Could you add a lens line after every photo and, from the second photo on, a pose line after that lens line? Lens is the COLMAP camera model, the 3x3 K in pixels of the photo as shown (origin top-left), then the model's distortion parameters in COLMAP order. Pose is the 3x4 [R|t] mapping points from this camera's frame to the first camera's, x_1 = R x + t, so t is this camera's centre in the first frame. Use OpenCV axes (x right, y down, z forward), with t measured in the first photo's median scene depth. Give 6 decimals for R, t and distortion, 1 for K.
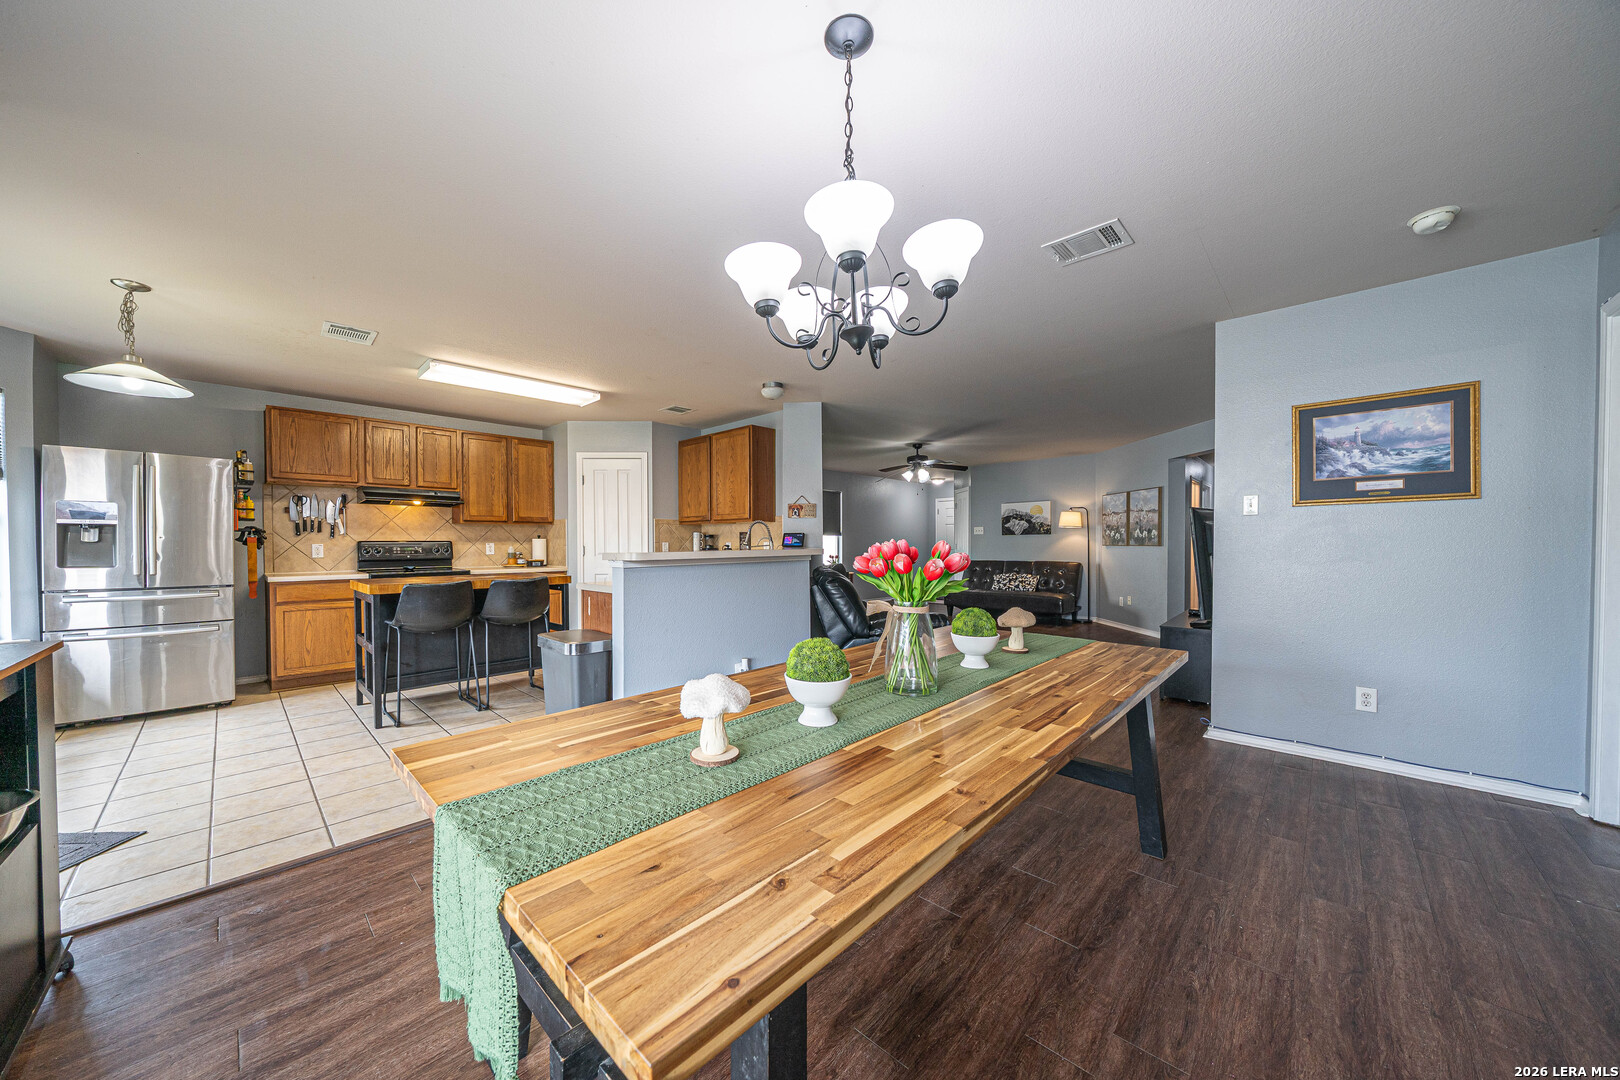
lens RADIAL K [[565.1, 0, 803.9], [0, 565.1, 552.4], [0, 0, 1]] dist [-0.000408, 0.000175]
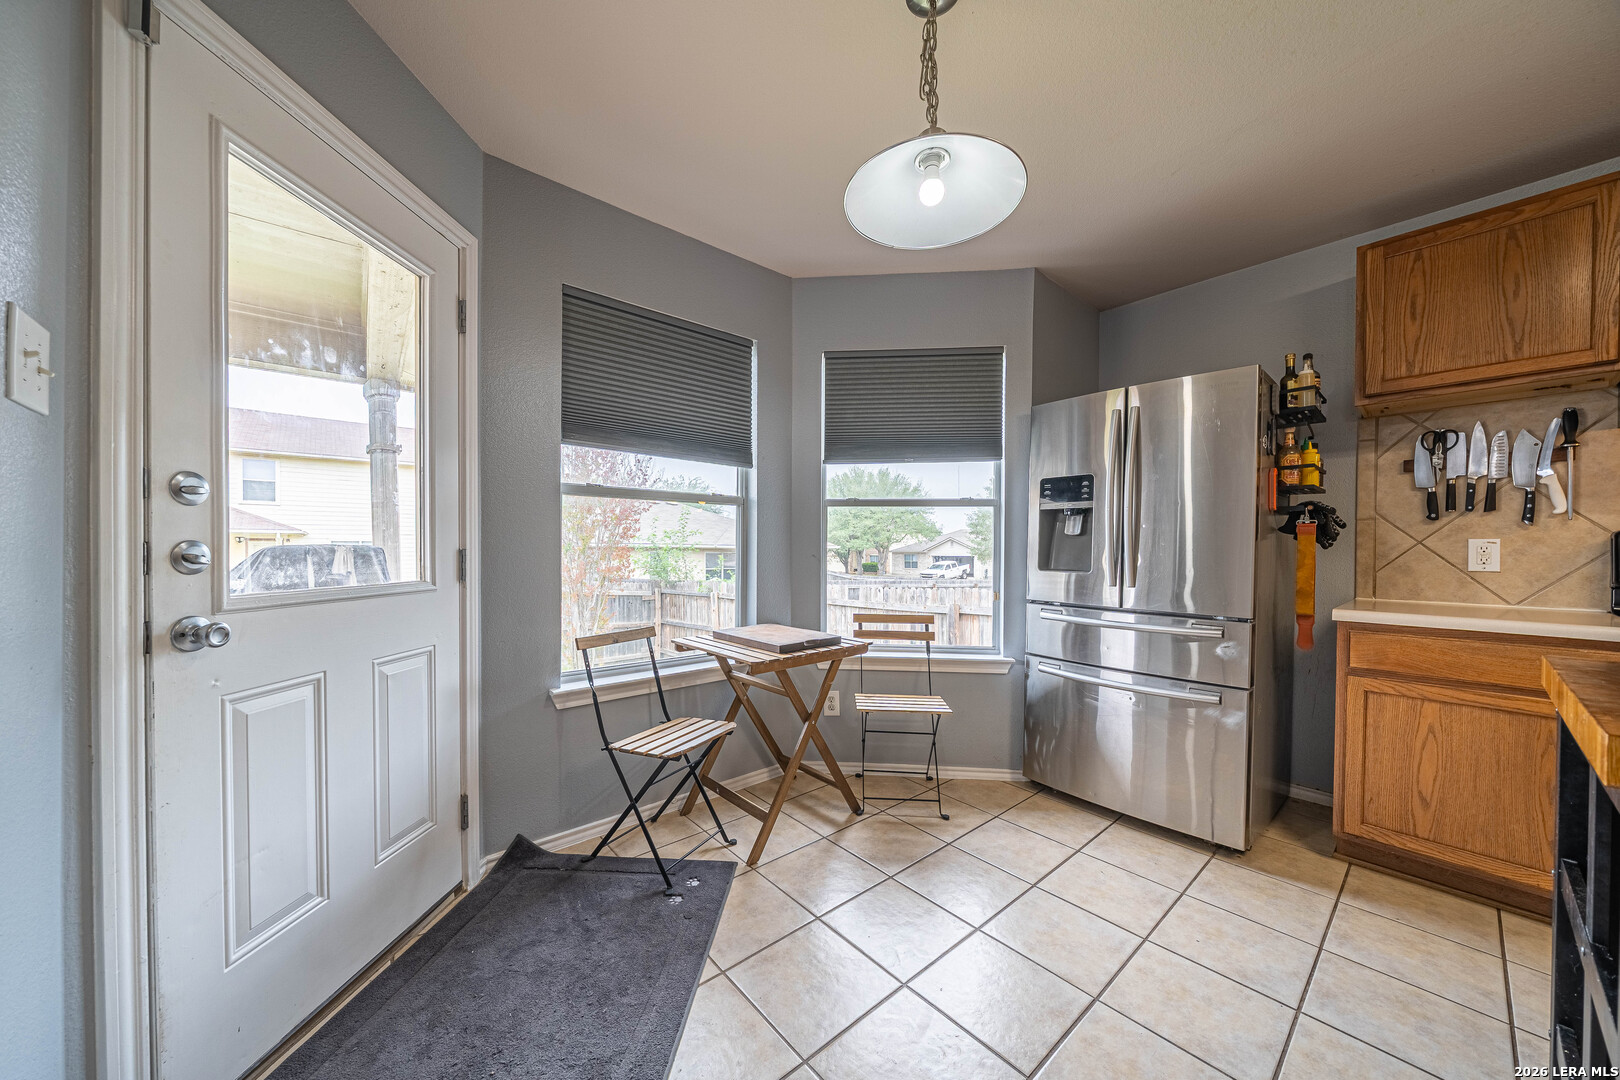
lens RADIAL K [[565.1, 0, 803.9], [0, 565.1, 552.4], [0, 0, 1]] dist [-0.000408, 0.000175]
pose [[-0.093856, 0.009582, -0.995540, -0.399732], [-0.021238, 0.999707, 0.011624, 0.001205], [0.995359, 0.022234, -0.093625, 0.543525]]
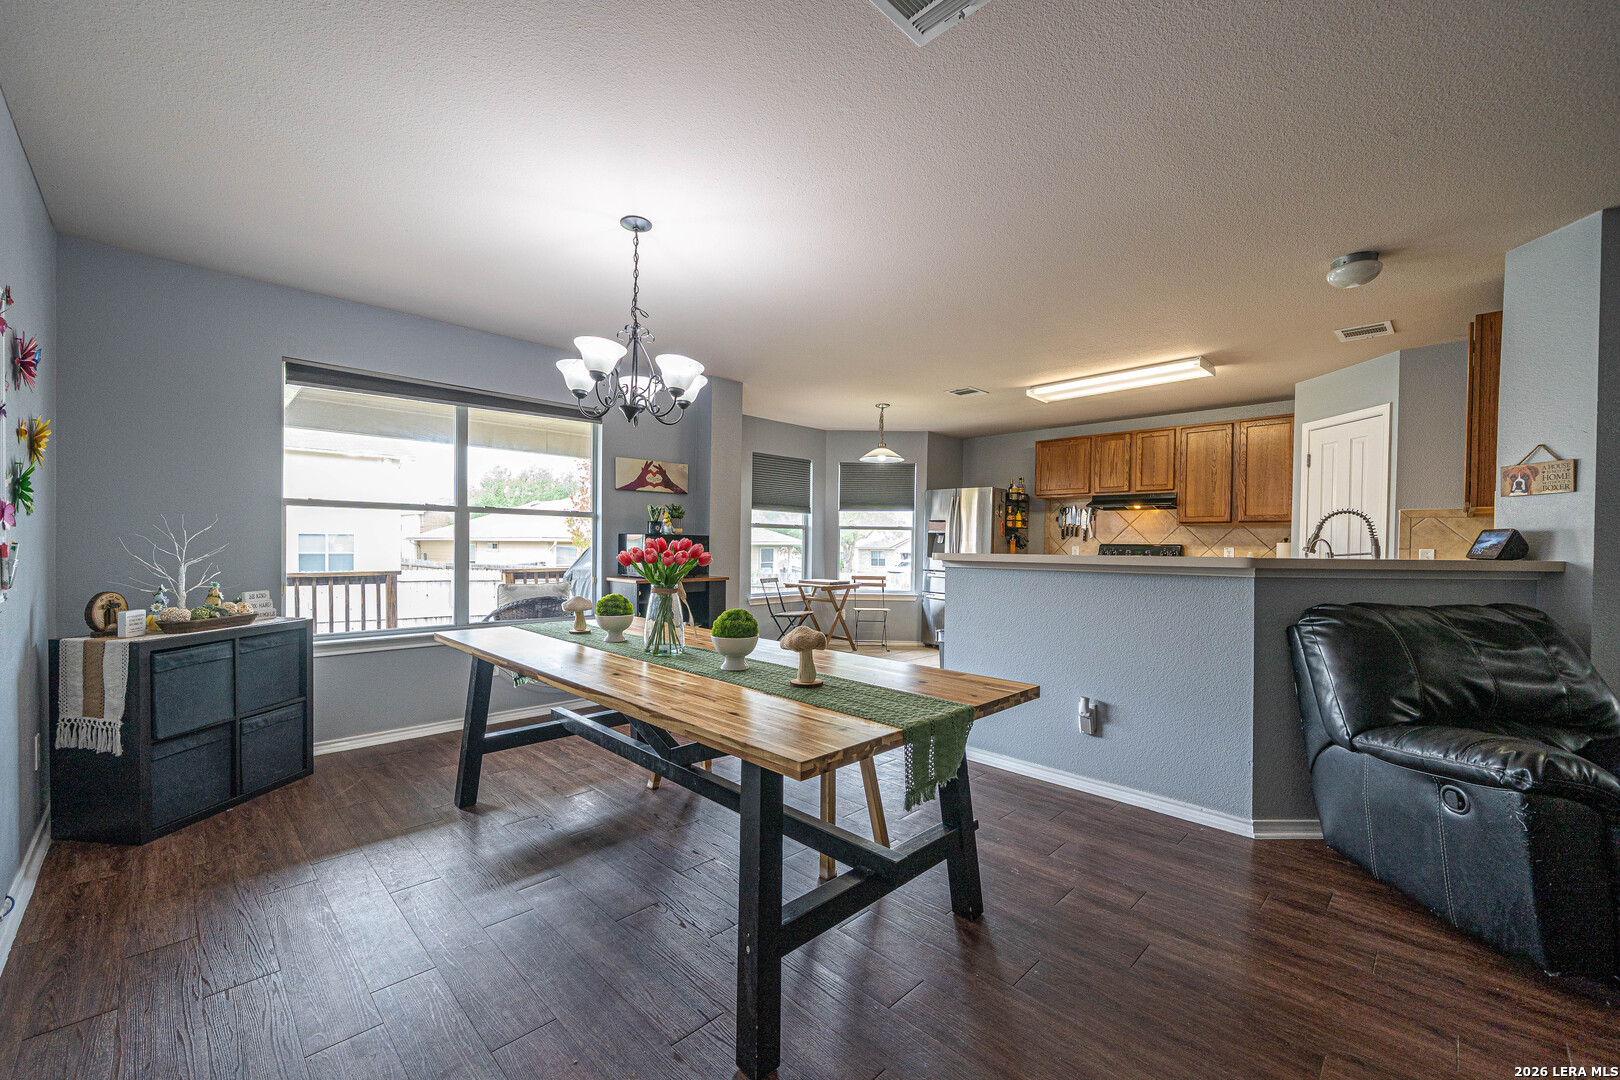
lens RADIAL K [[648.0, 0, 793.9], [0, 648.0, 544.6], [0, 0, 1]] dist [-0.001213, -0.000128]
pose [[-0.036009, 0.003670, -0.999345, 0.557007], [-0.028905, 0.999571, 0.004712, -0.008099], [0.998933, 0.029056, -0.035888, 0.458367]]
